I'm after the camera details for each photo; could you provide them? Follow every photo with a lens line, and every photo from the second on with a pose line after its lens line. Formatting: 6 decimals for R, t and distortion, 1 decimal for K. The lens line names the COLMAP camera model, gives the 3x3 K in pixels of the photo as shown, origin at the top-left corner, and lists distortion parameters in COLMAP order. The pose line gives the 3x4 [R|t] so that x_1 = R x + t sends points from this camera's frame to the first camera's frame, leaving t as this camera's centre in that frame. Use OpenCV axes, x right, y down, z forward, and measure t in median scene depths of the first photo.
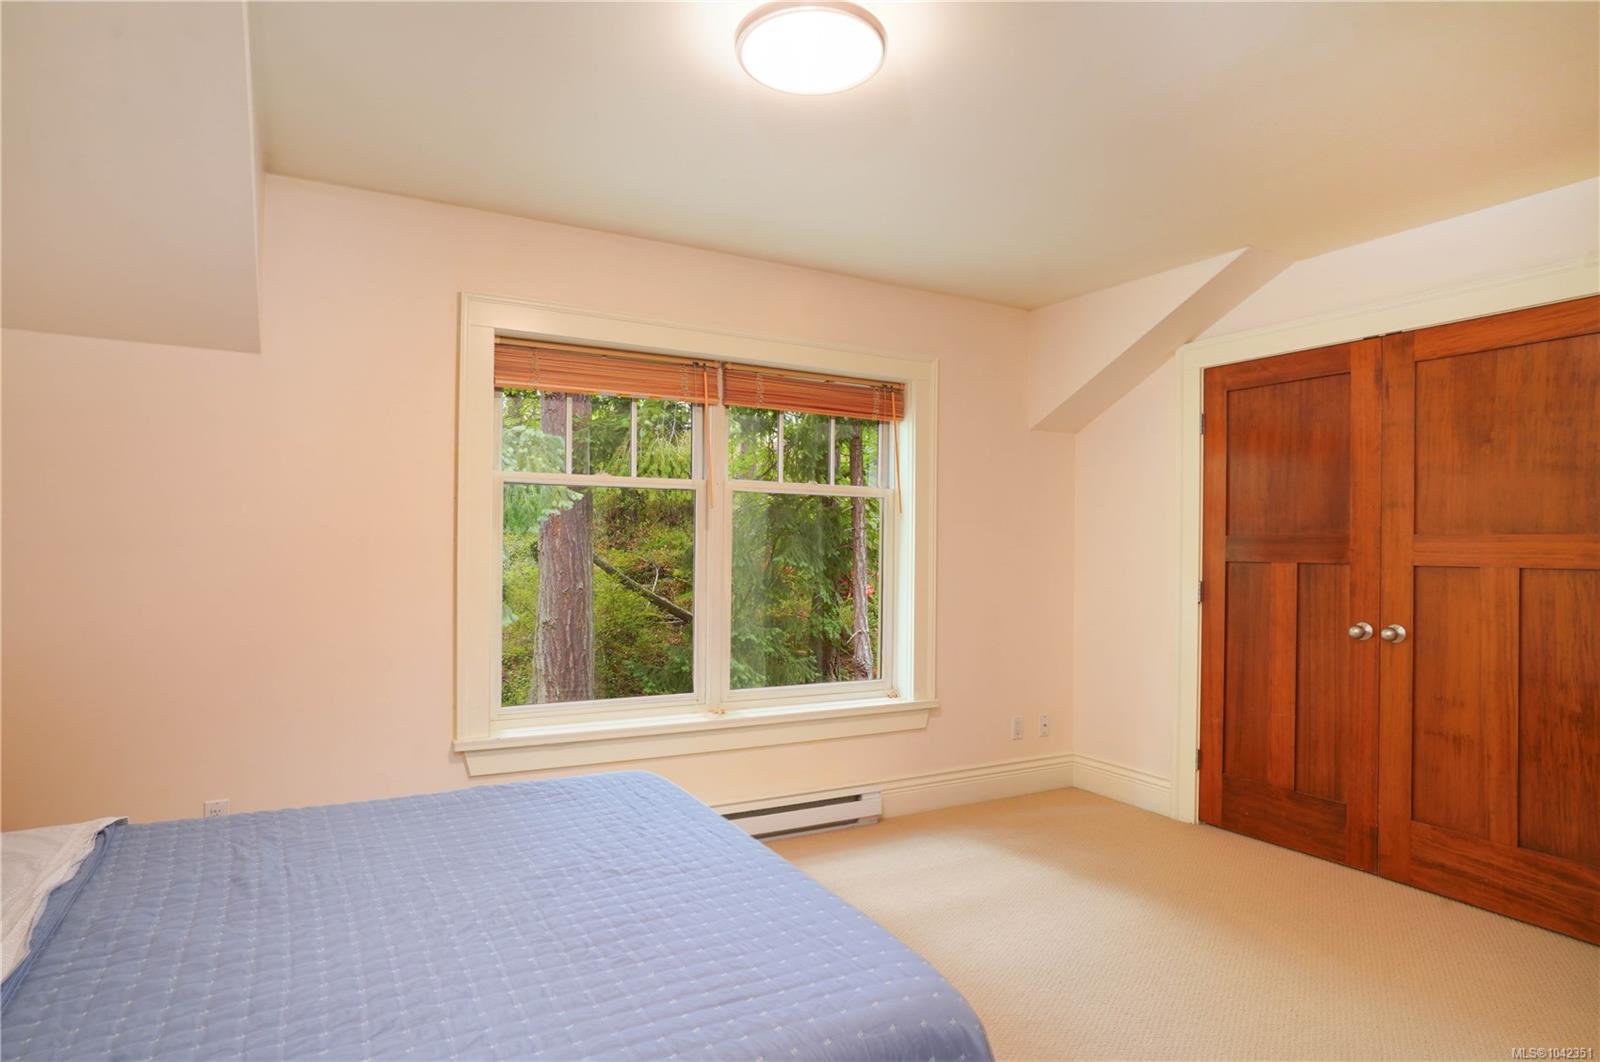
lens RADIAL K [[913.8, 0, 774.5], [0, 913.8, 553.6], [0, 0, 1]] dist [-0.003303, 0.000399]
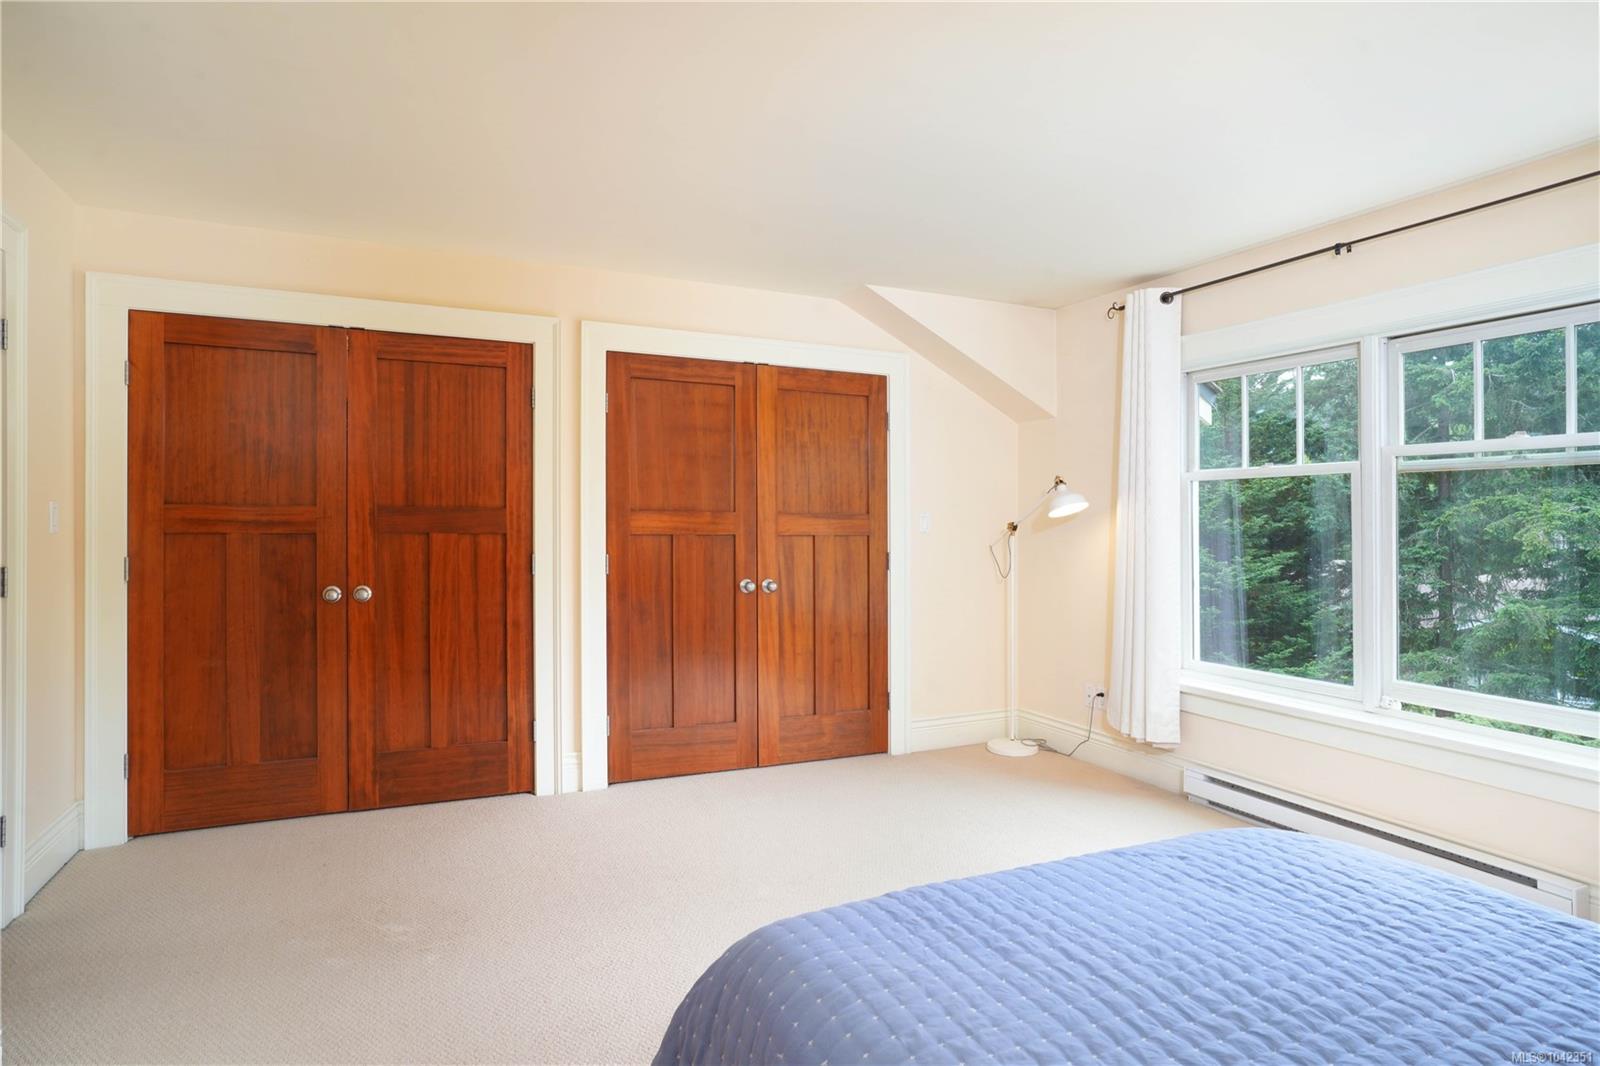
lens RADIAL K [[888.5, 0, 800.0], [0, 888.5, 533.0], [0, 0, 1]] dist [0.027564, 0.000380]
pose [[-0.088778, -0.000655, -0.996051, 0.939410], [-0.002959, 0.999996, -0.000394, -0.004186], [0.996047, 0.002912, -0.088779, 0.545519]]
